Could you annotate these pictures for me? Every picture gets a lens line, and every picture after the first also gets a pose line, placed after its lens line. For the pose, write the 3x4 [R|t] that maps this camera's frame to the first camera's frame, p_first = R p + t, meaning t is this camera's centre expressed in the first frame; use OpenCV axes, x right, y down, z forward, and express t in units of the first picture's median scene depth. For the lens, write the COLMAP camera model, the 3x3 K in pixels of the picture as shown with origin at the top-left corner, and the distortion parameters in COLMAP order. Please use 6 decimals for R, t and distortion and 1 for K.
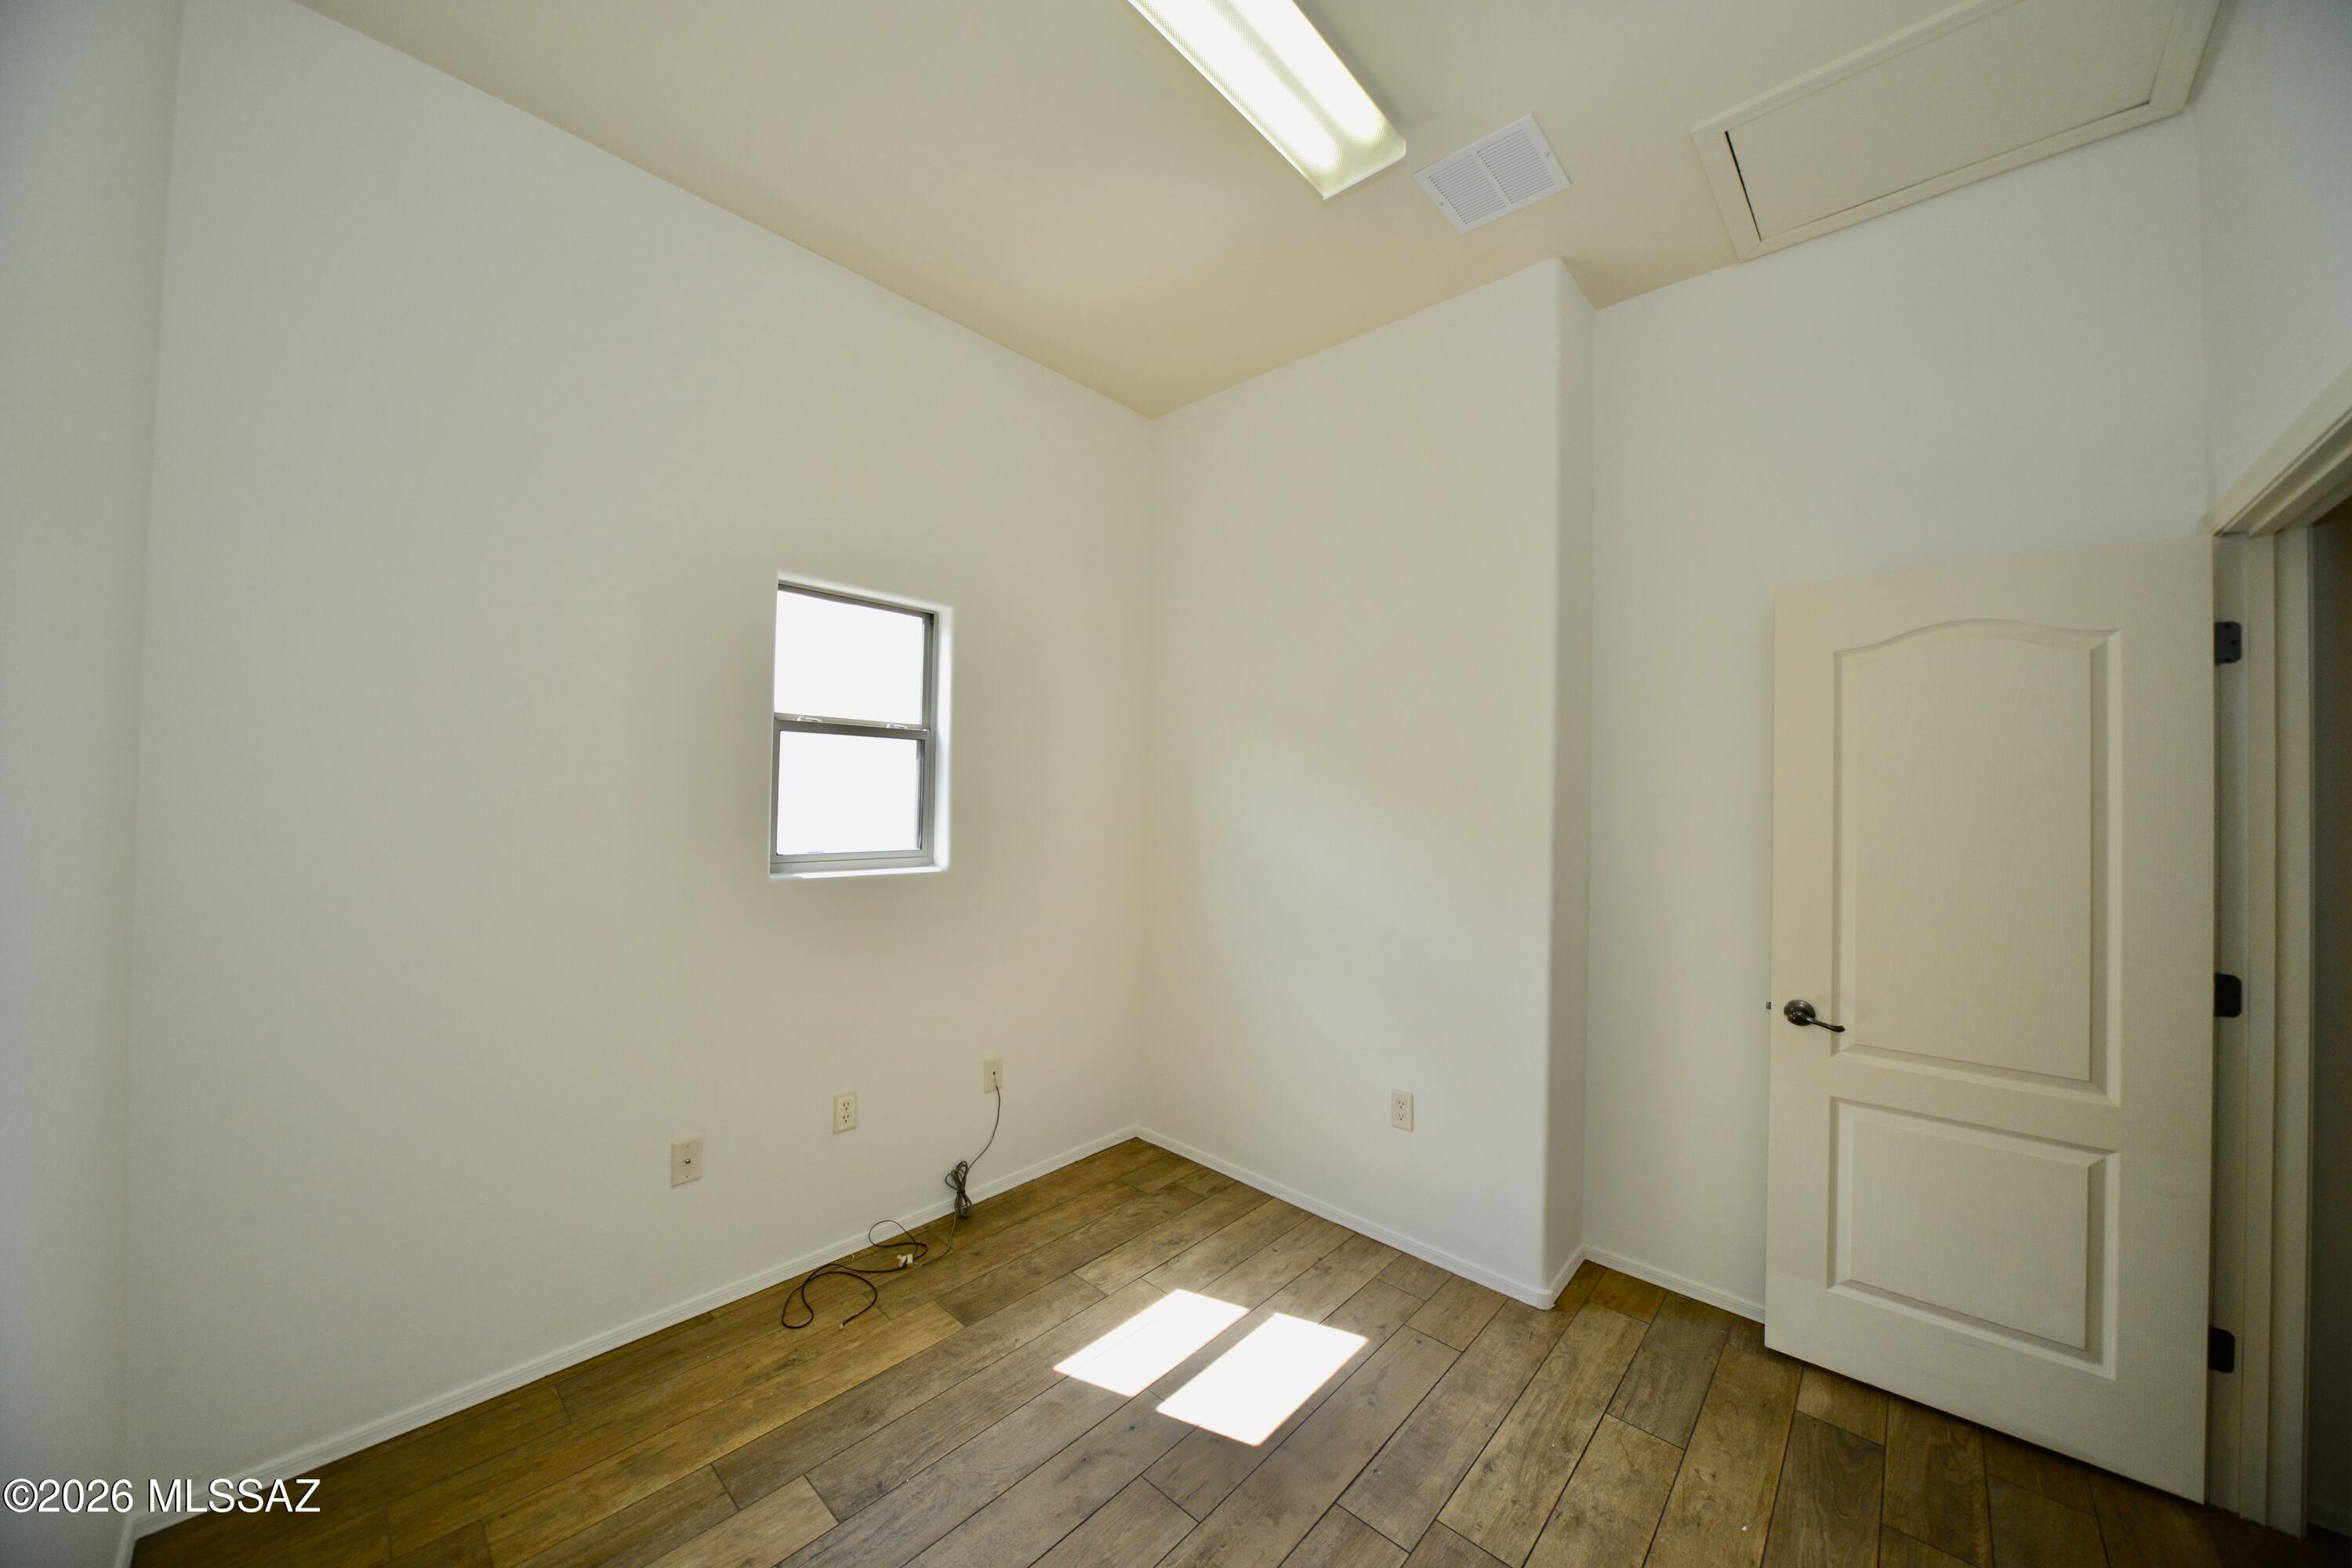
lens RADIAL K [[850.4, 0, 1171.5], [0, 850.4, 789.6], [0, 0, 1]] dist [-0.015309, 0.000716]
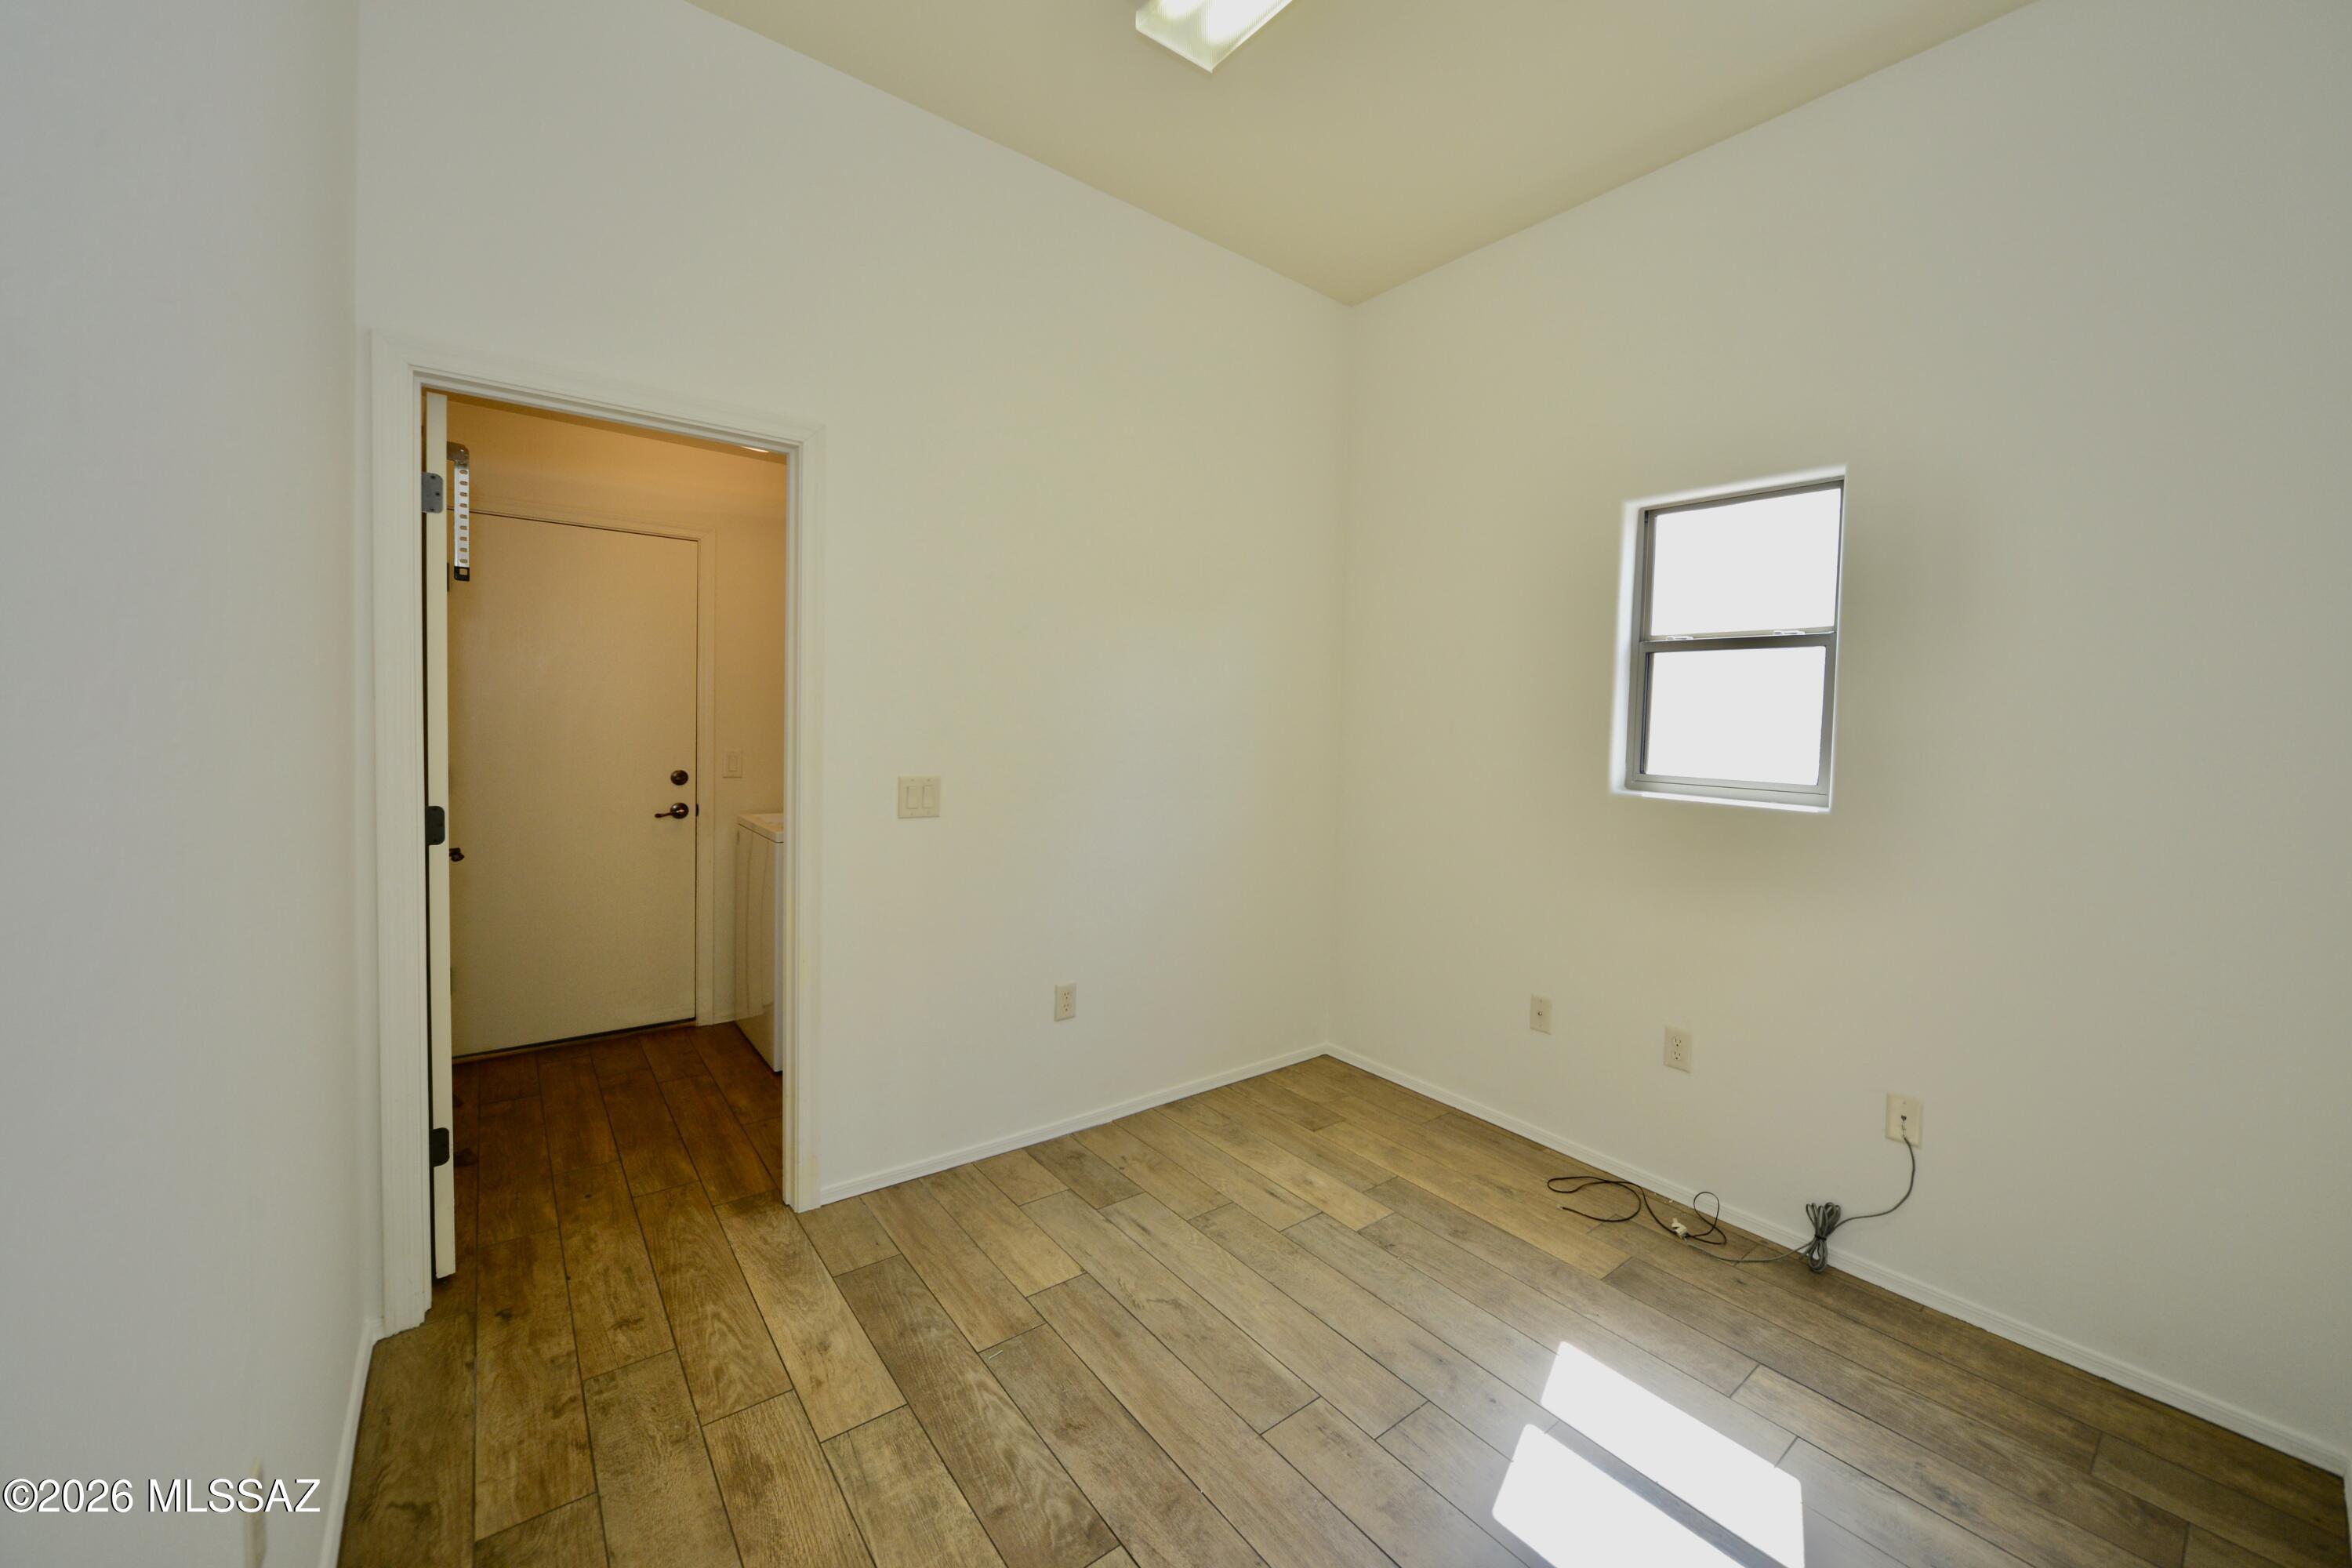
lens RADIAL K [[904.9, 0, 1169.0], [0, 904.9, 776.4], [0, 0, 1]] dist [0.001143, 0.000201]
pose [[-0.199838, 0.032100, -0.979303, 0.799816], [-0.028821, 0.998838, 0.038622, 0.059121], [0.979405, 0.035942, -0.198681, 0.707120]]
